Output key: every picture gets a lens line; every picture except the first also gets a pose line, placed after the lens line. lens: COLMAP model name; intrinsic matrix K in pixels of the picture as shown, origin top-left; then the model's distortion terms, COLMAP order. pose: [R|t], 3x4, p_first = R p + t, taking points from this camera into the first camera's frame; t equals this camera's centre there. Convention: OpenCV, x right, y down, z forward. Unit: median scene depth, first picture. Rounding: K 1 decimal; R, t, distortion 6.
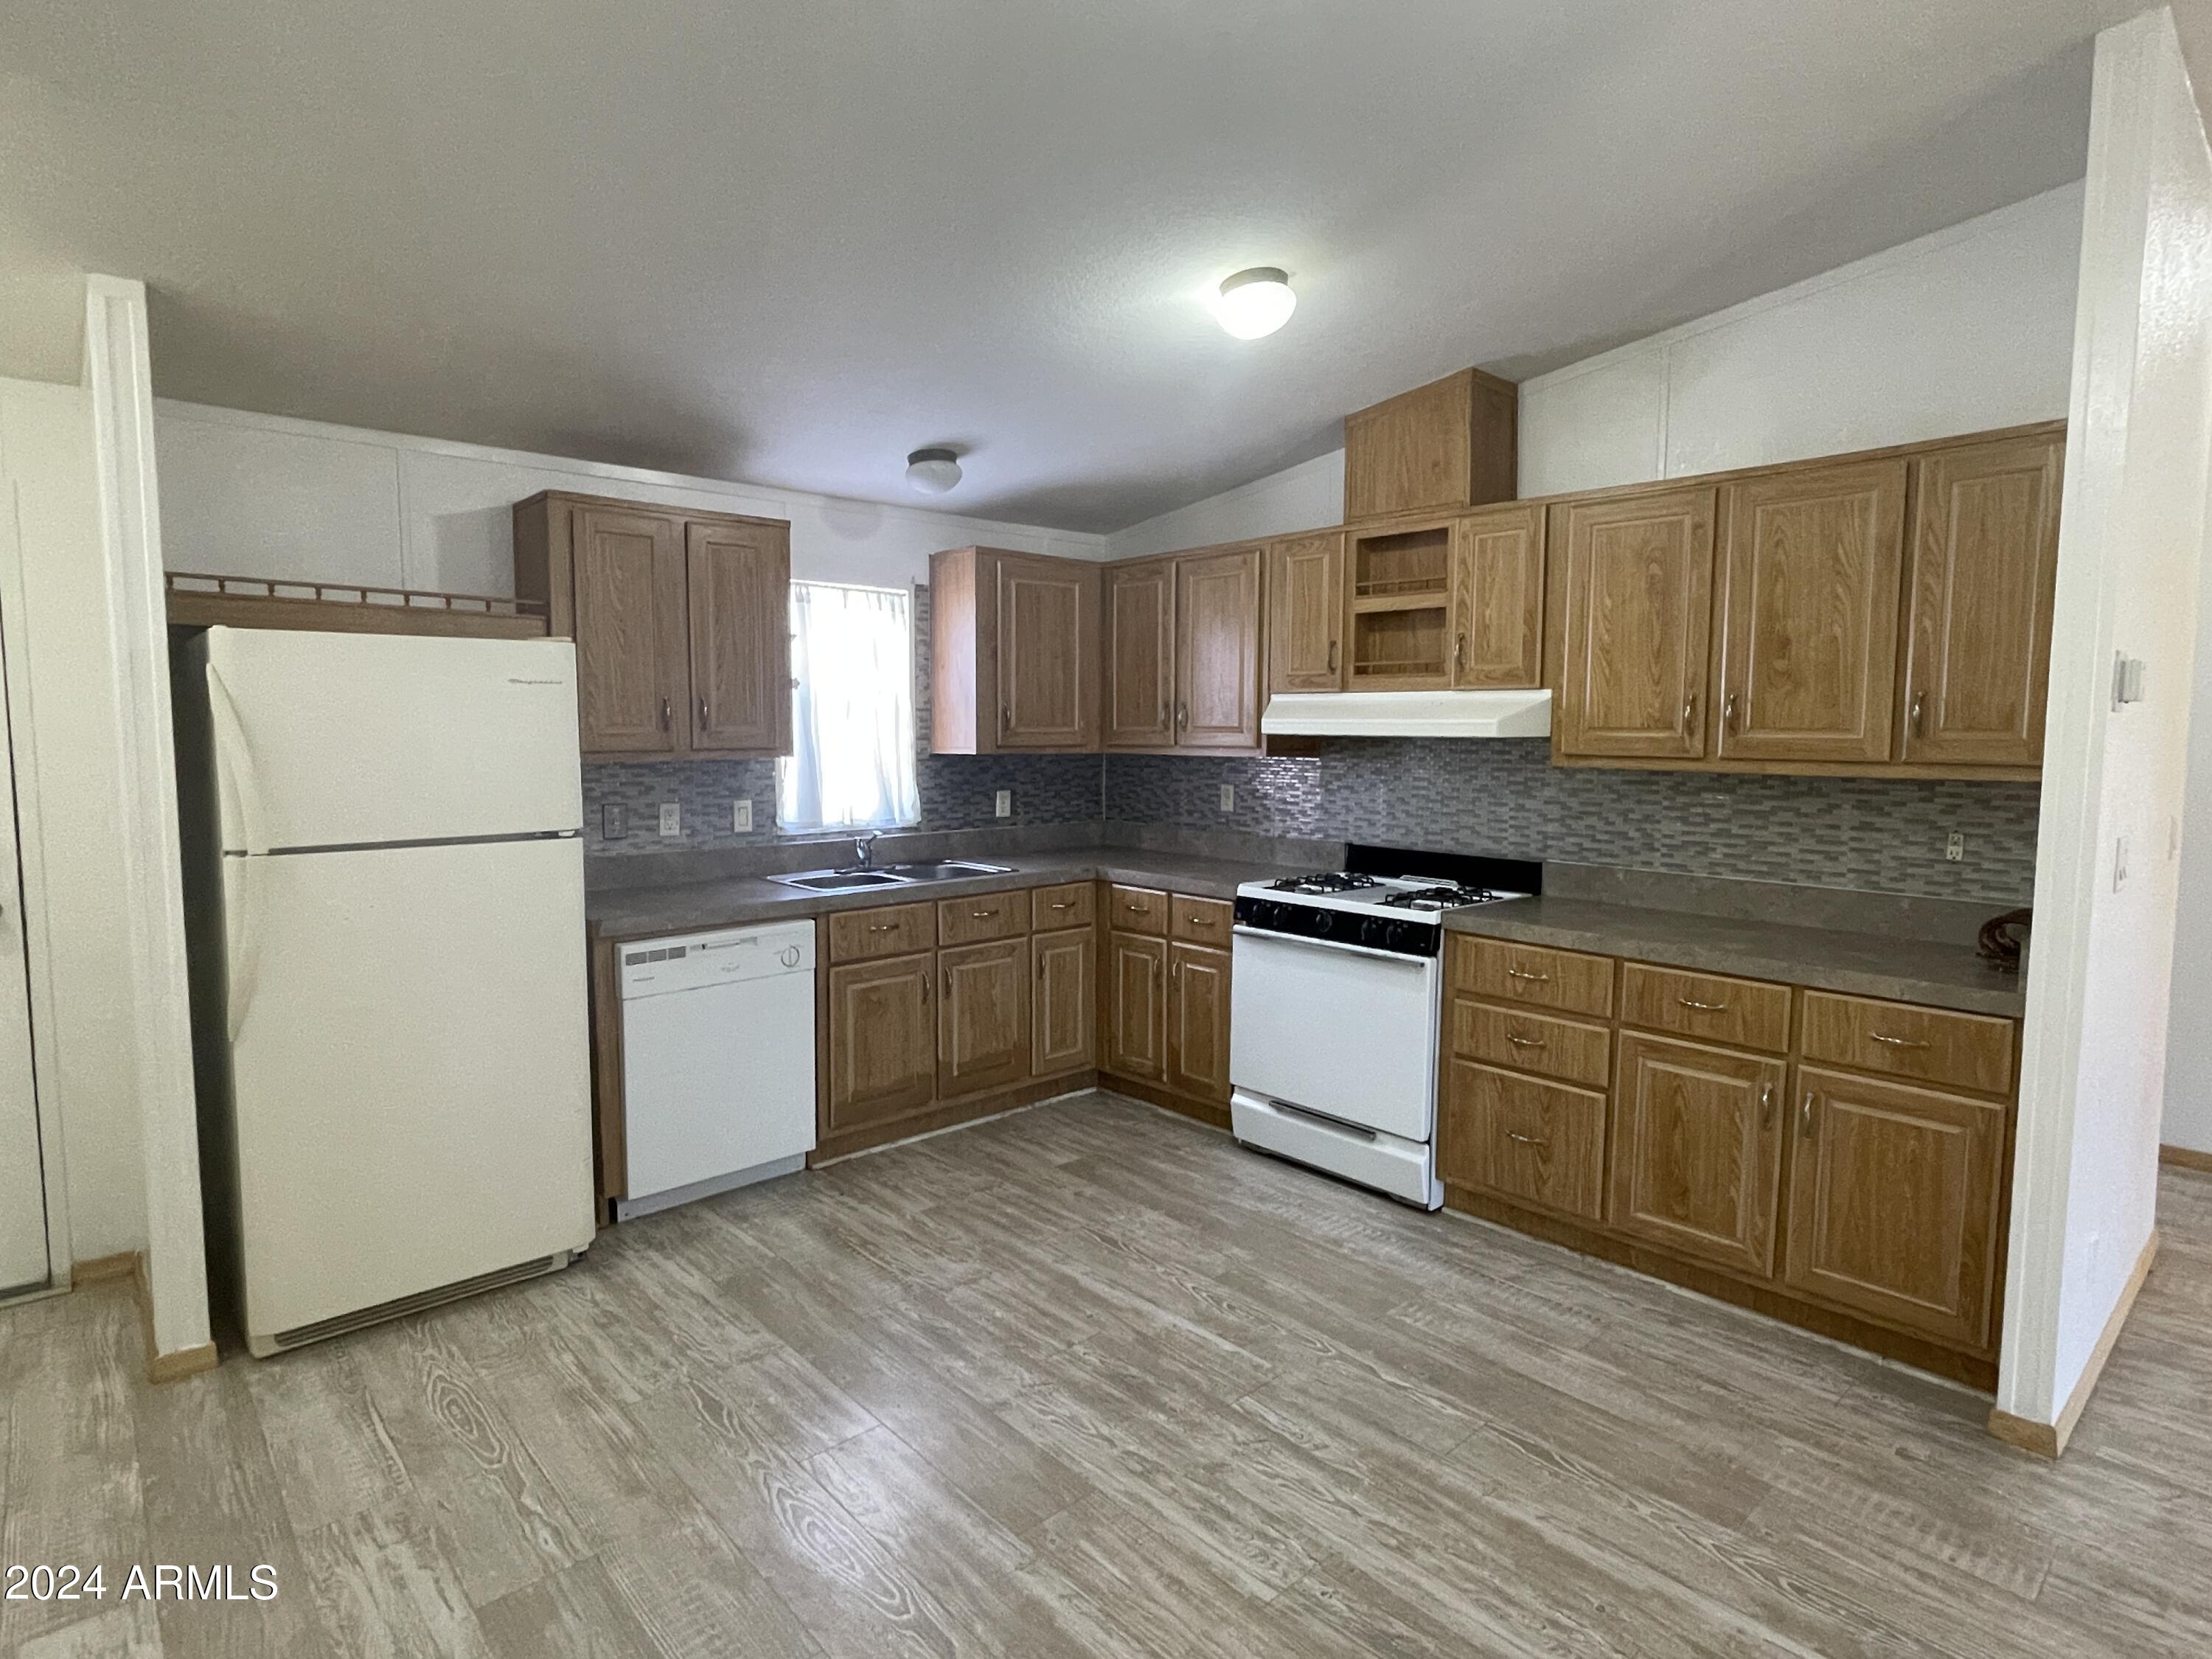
lens RADIAL K [[1165.8, 0, 1105.4], [0, 1165.8, 817.0], [0, 0, 1]] dist [0.003623, -0.004155]
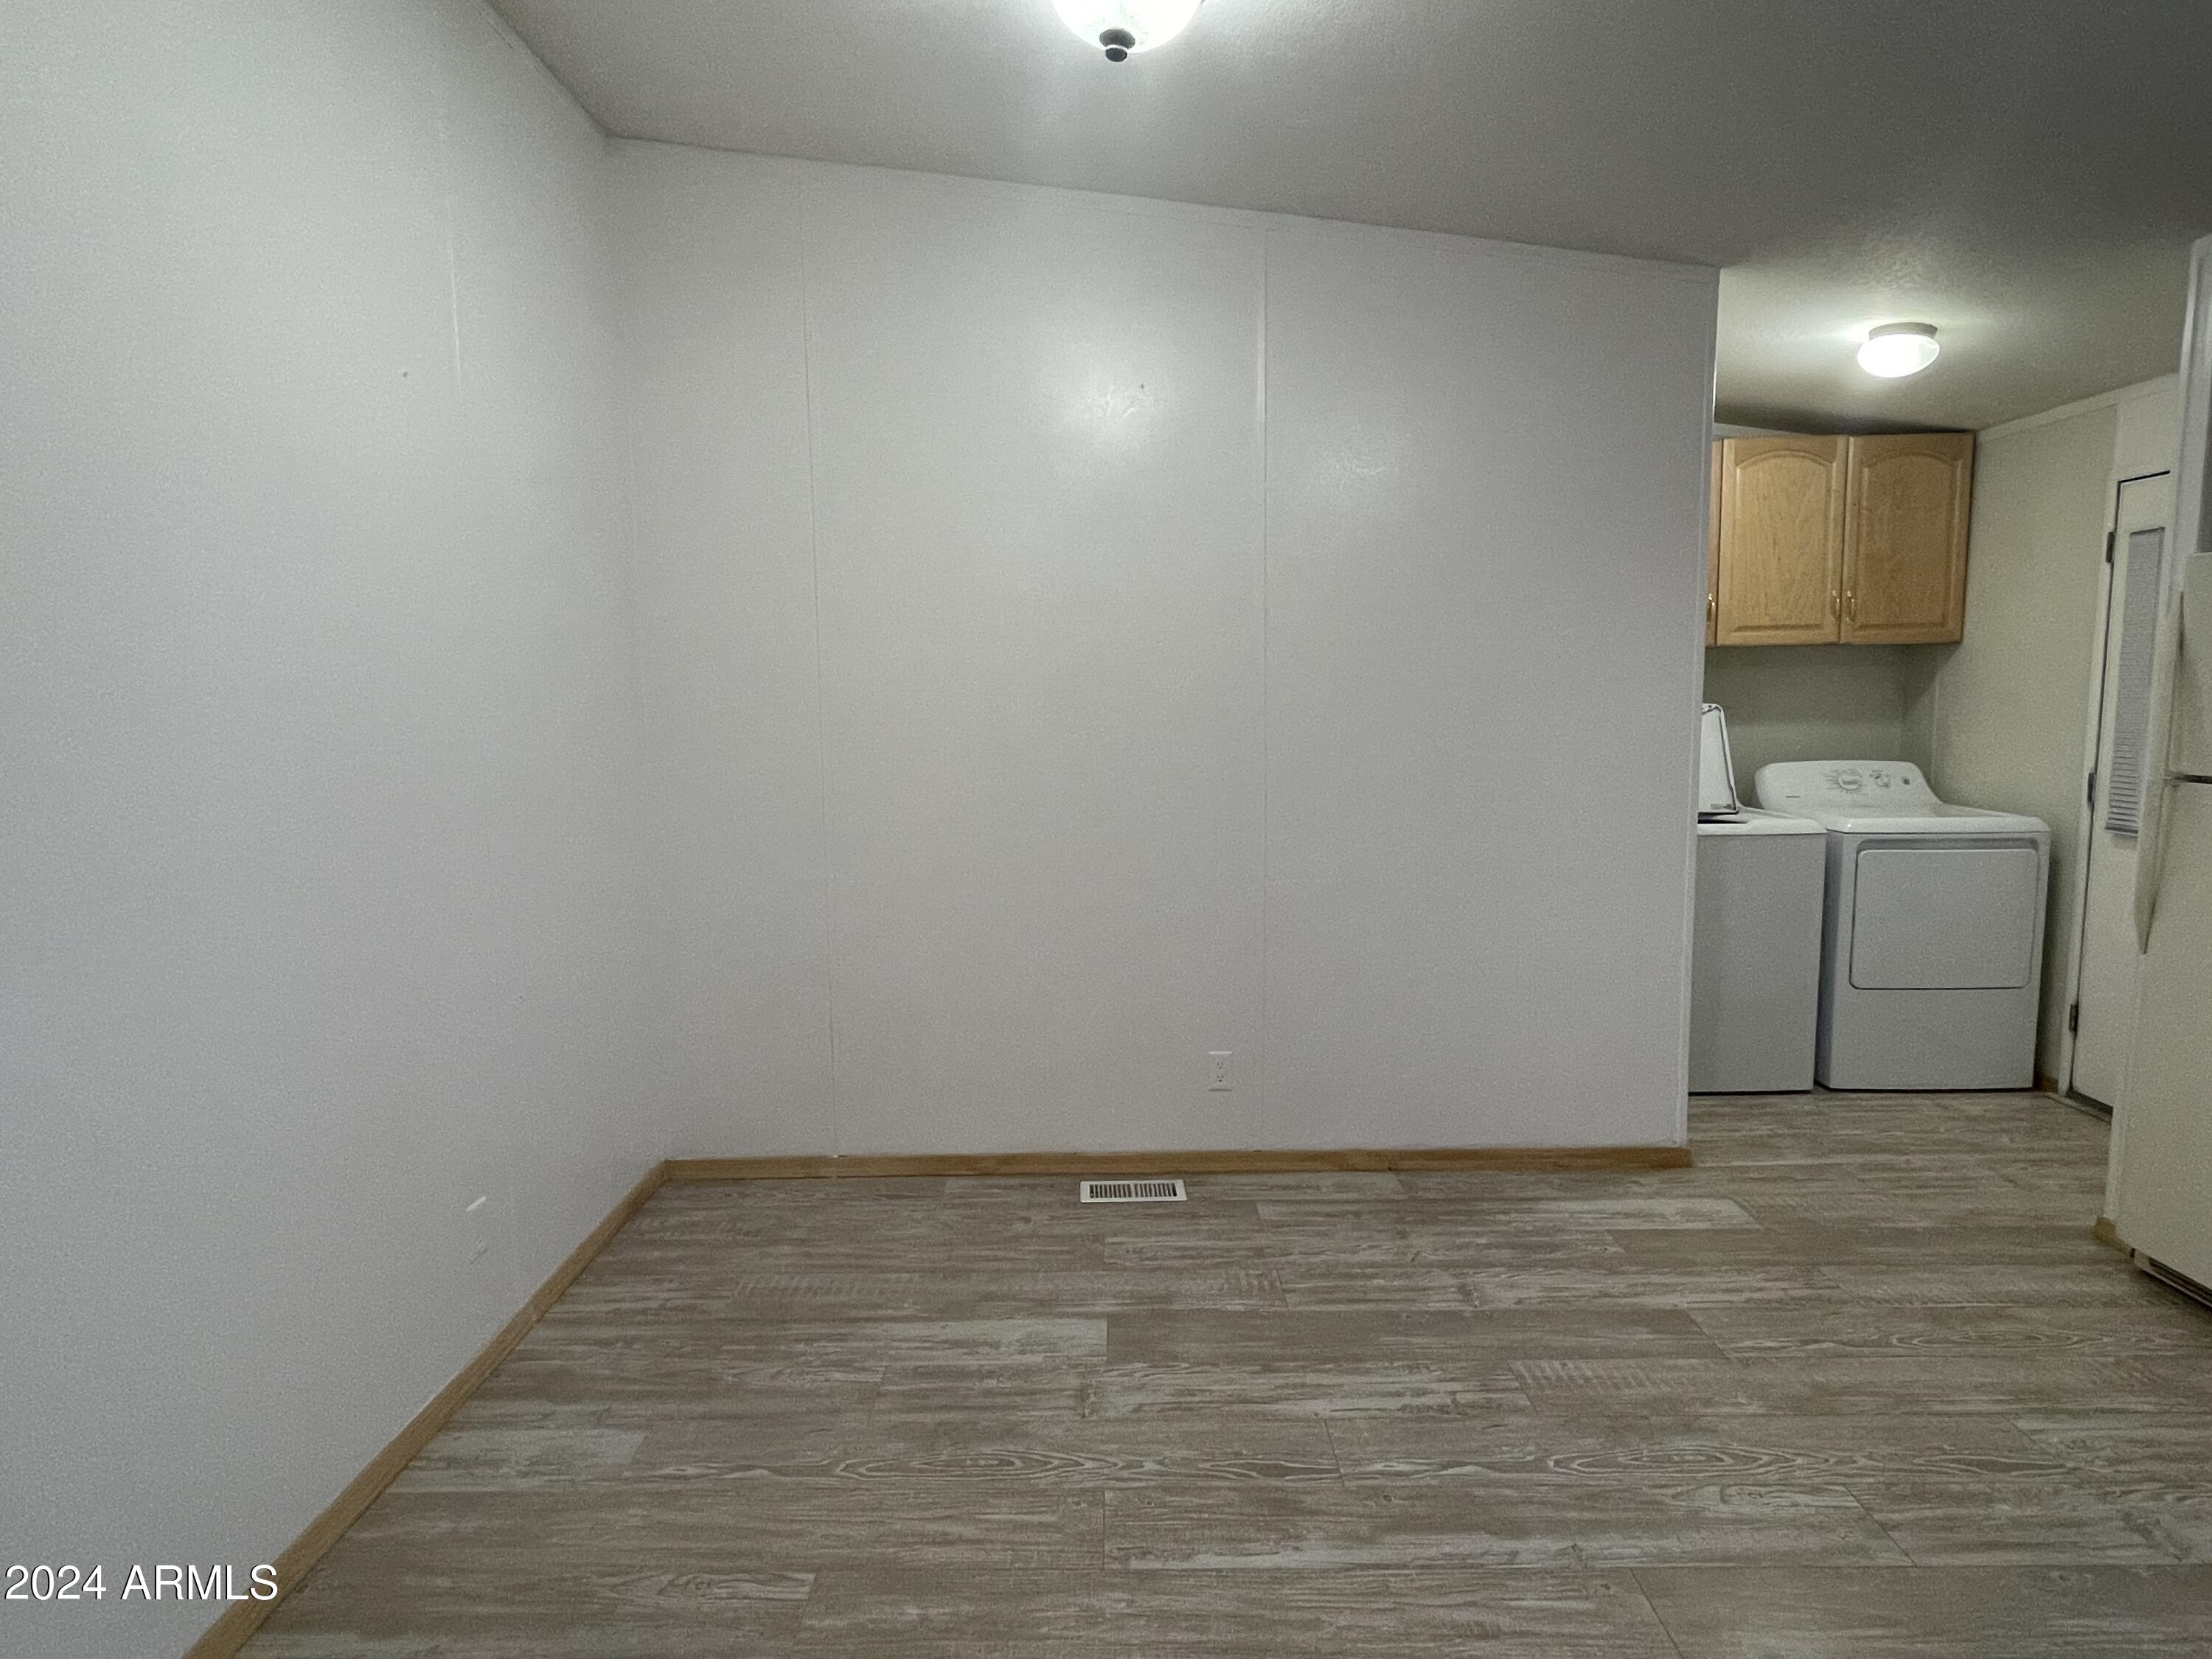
lens RADIAL K [[1165.8, 0, 1107.5], [0, 1165.8, 822.1], [0, 0, 1]] dist [0.003623, -0.004155]
pose [[-0.674802, 0.087023, -0.732850, 0.471594], [-0.049816, 0.985387, 0.162880, -0.036595], [0.736315, 0.146420, -0.660606, 0.726803]]
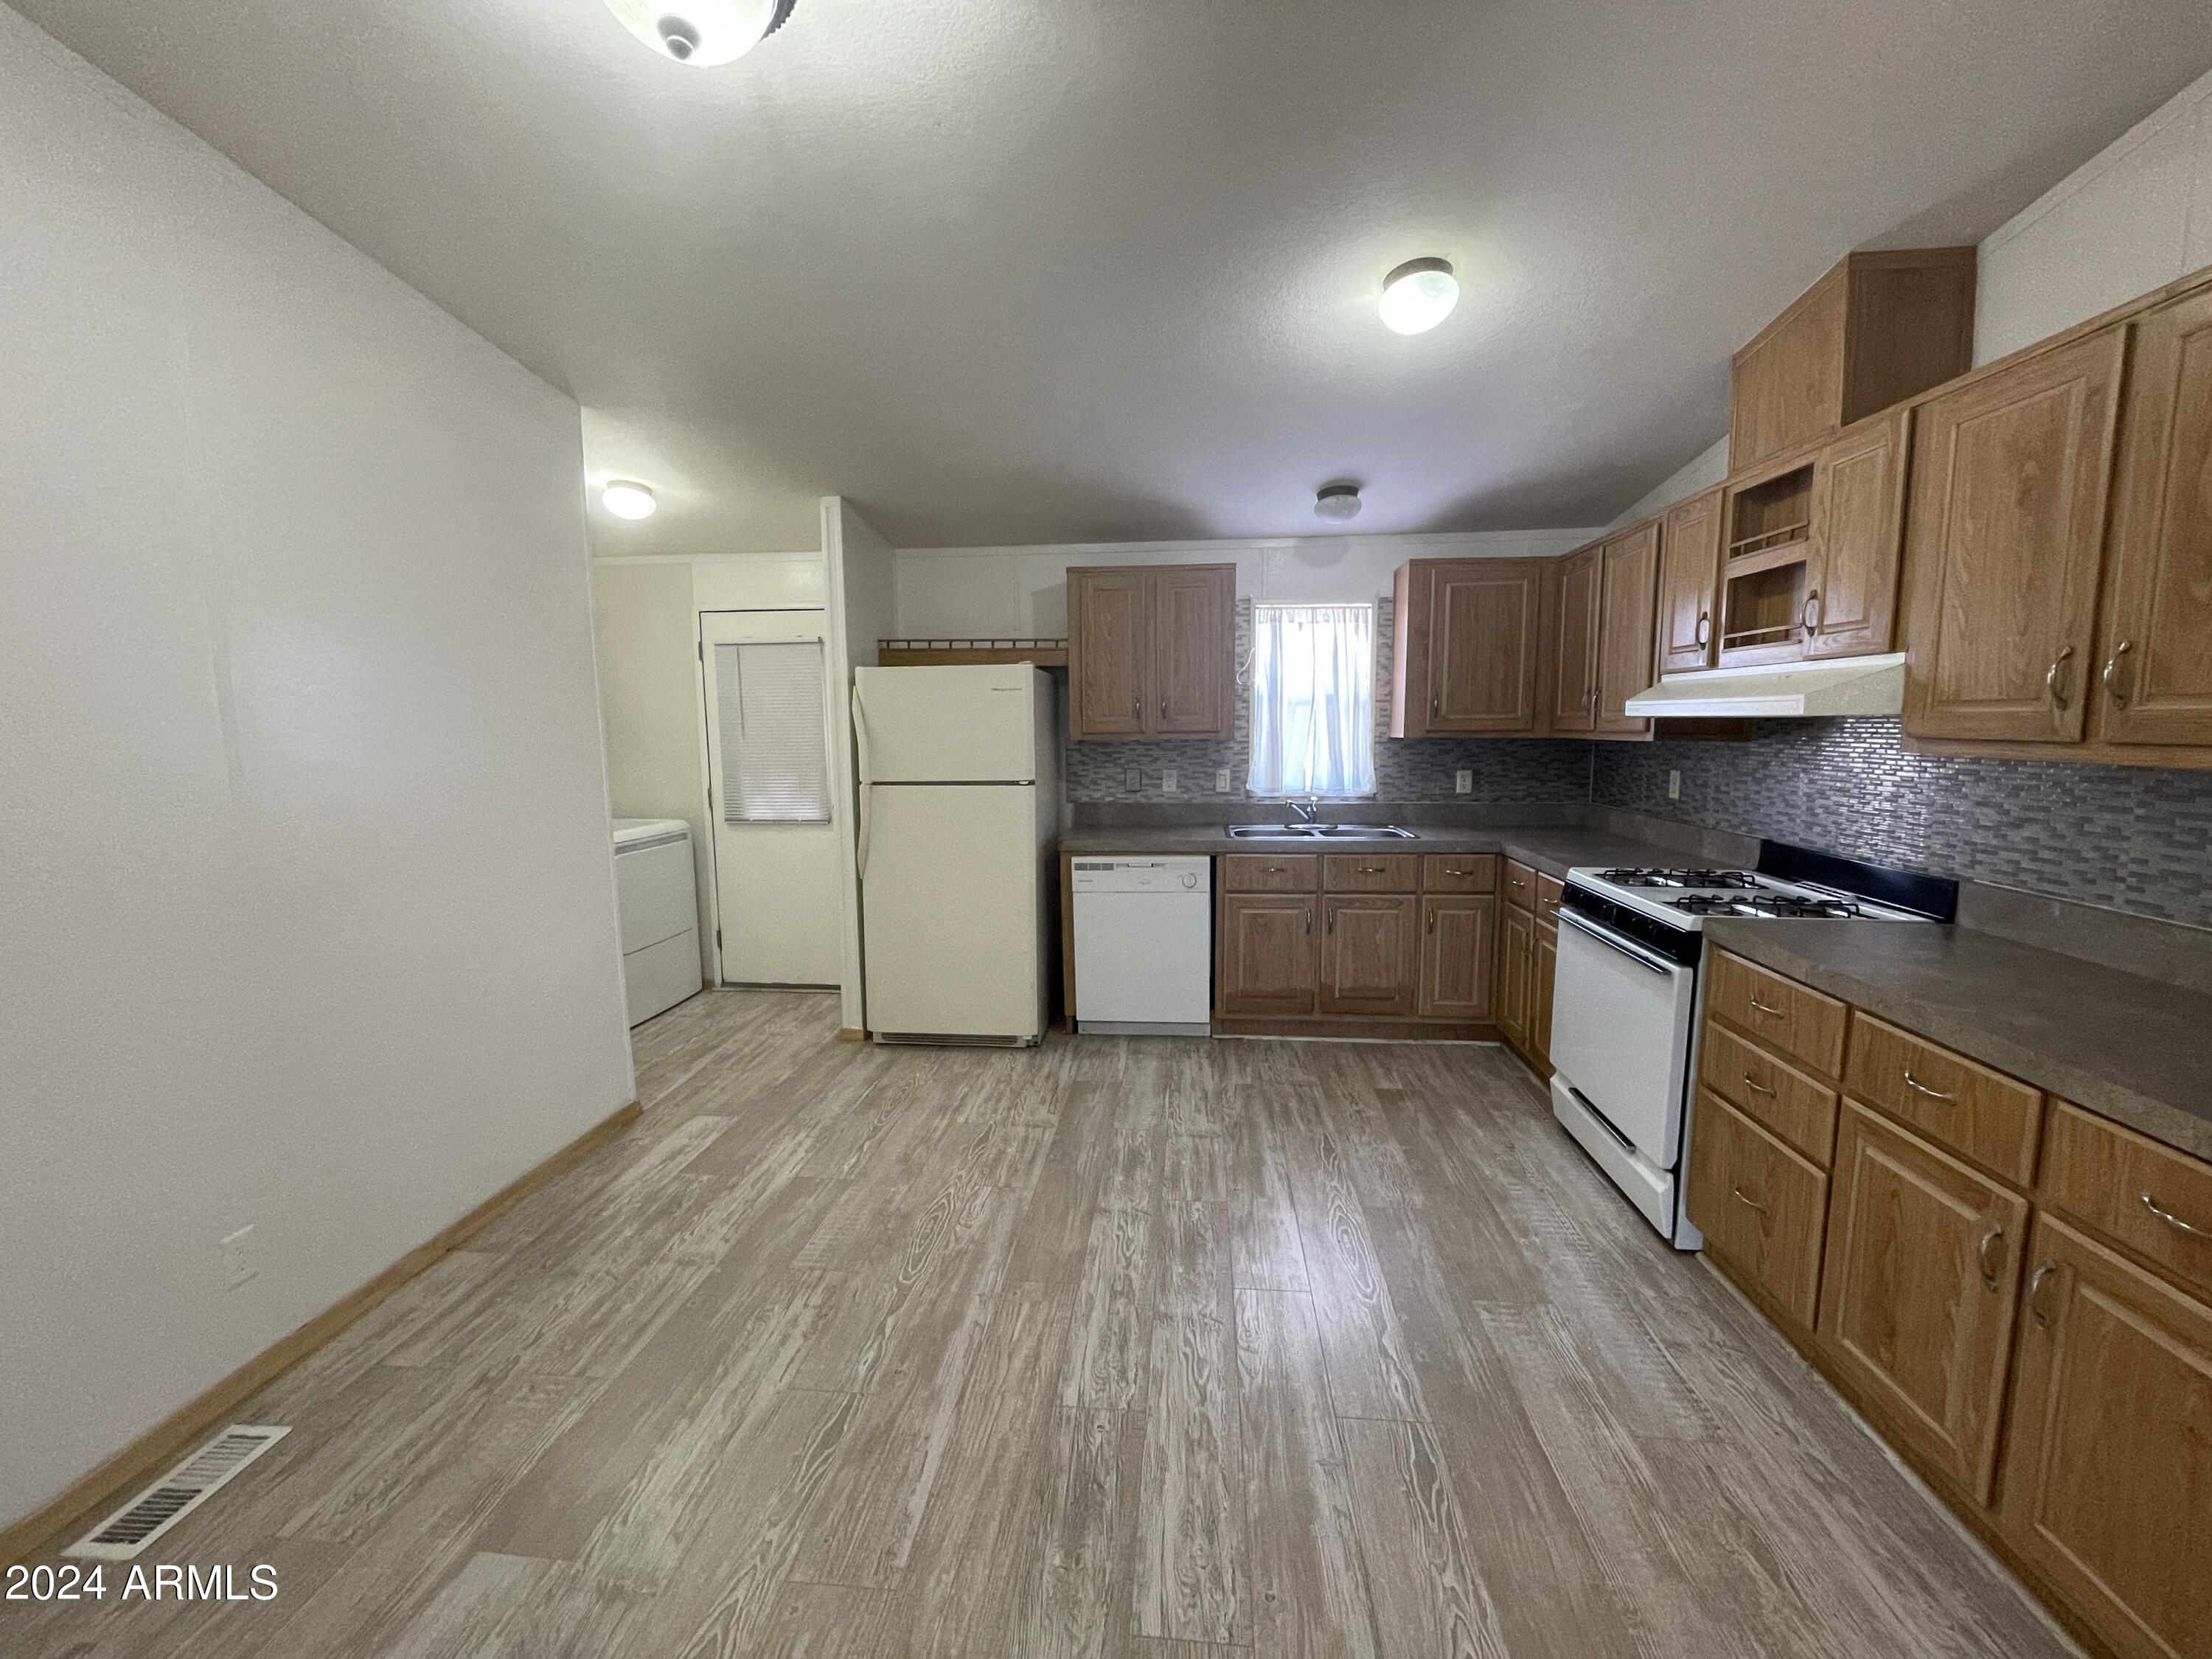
lens RADIAL K [[890.4, 0, 1106.1], [0, 890.4, 822.5], [0, 0, 1]] dist [-0.002356, -0.000338]
pose [[0.670261, 0.074963, -0.738330, 0.462380], [-0.049007, 0.997185, 0.056757, -0.005463], [0.740506, -0.001859, 0.672047, 0.217830]]
